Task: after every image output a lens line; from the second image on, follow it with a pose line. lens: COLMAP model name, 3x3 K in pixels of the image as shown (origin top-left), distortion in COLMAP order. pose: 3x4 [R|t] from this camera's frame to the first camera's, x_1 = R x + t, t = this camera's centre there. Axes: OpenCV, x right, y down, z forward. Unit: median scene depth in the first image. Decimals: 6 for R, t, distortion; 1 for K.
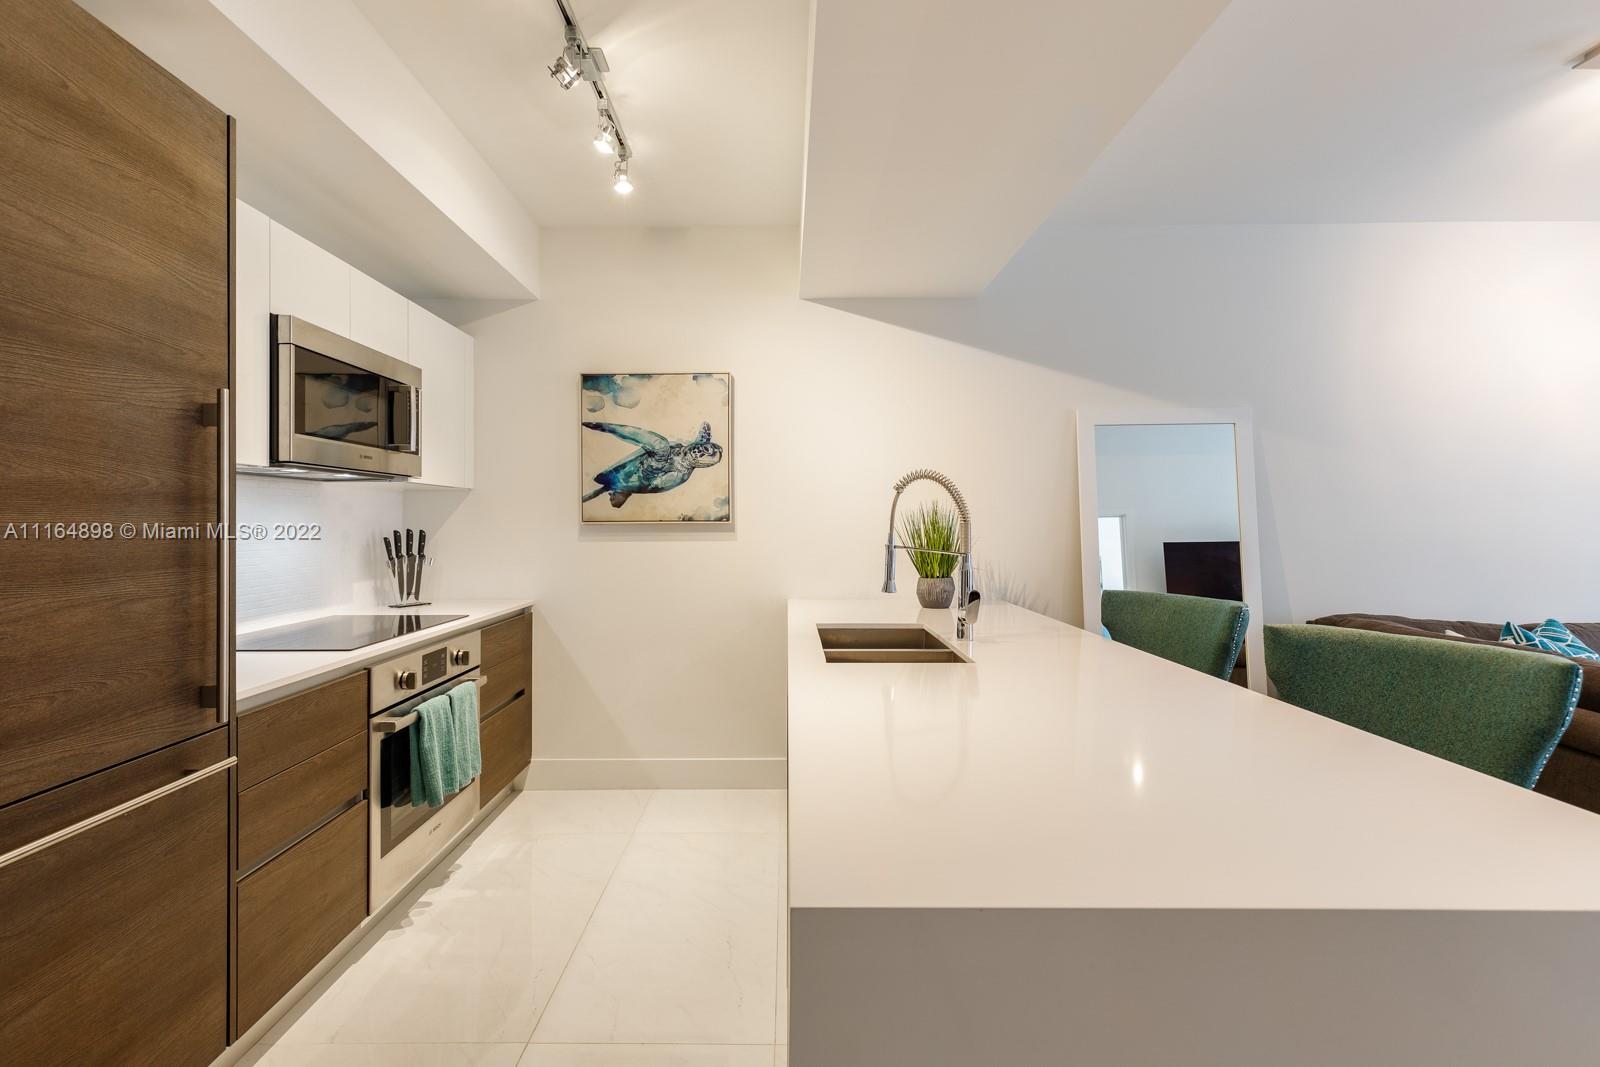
lens RADIAL K [[719.0, 0, 781.7], [0, 719.0, 528.1], [0, 0, 1]] dist [0.006788, -0.000870]
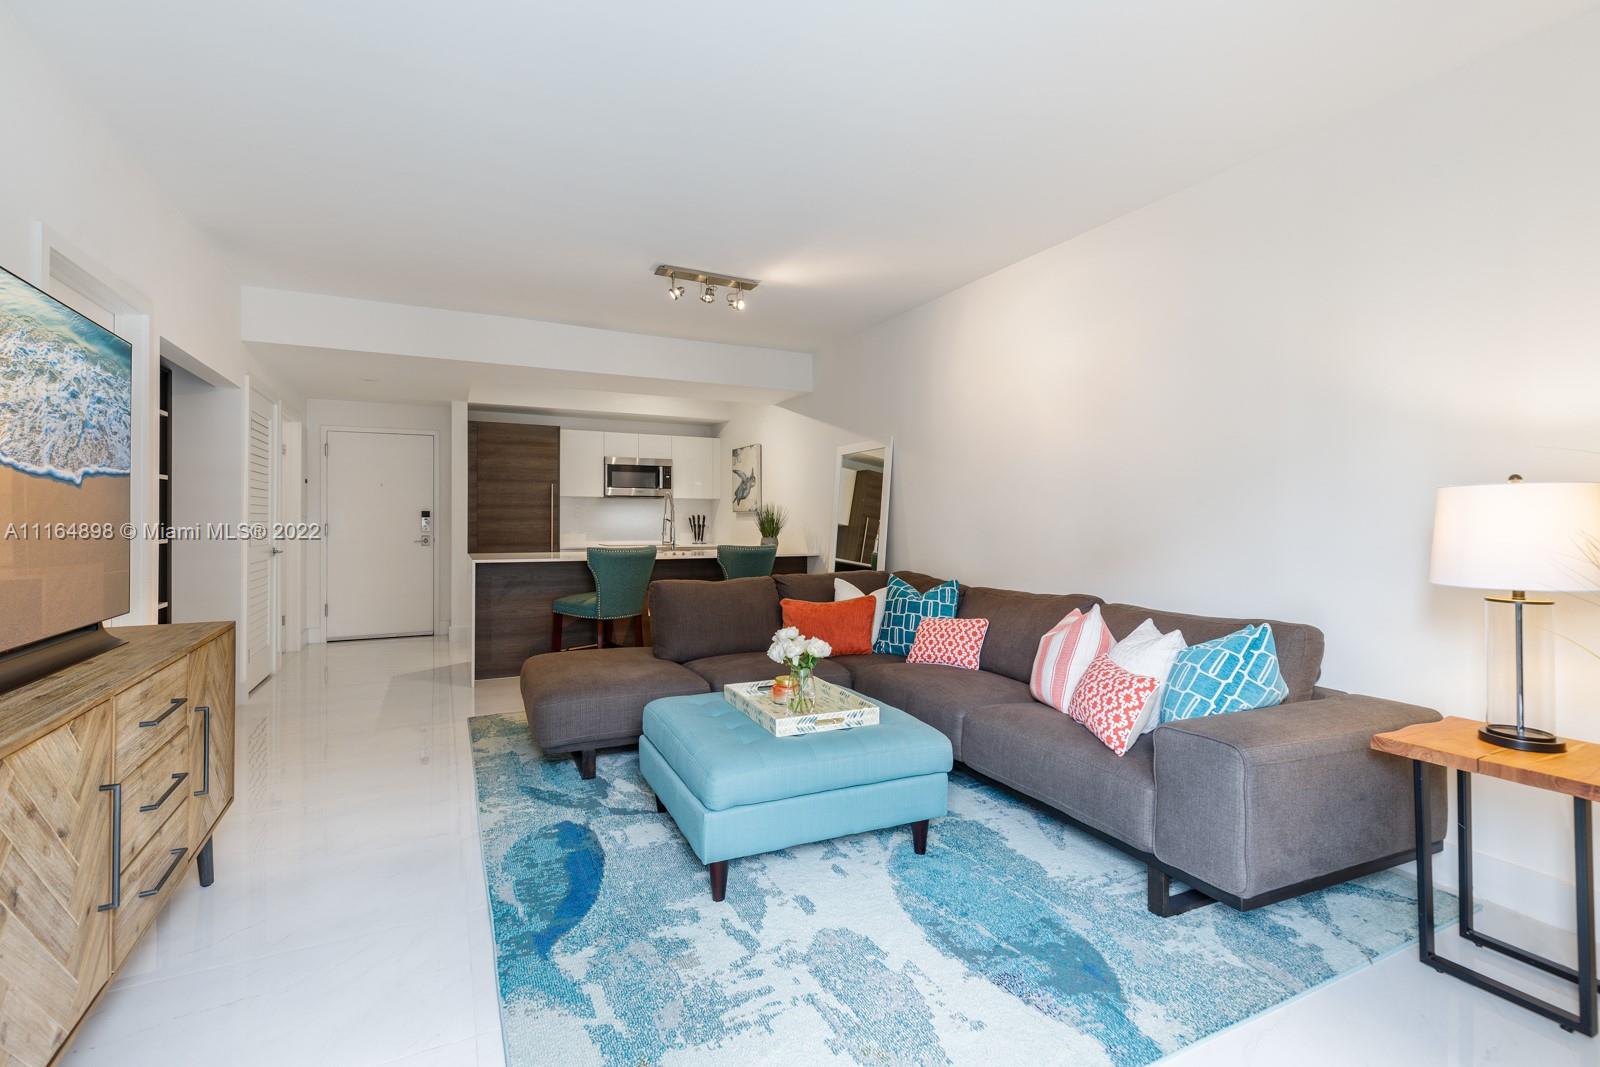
lens RADIAL K [[719.0, 0, 798.3], [0, 719.0, 517.5], [0, 0, 1]] dist [0.006788, -0.000870]
pose [[0.449612, 0.001949, -0.893222, 2.136727], [-0.013573, 0.999897, -0.004650, 0.018971], [0.893121, 0.014214, 0.449592, 0.144127]]
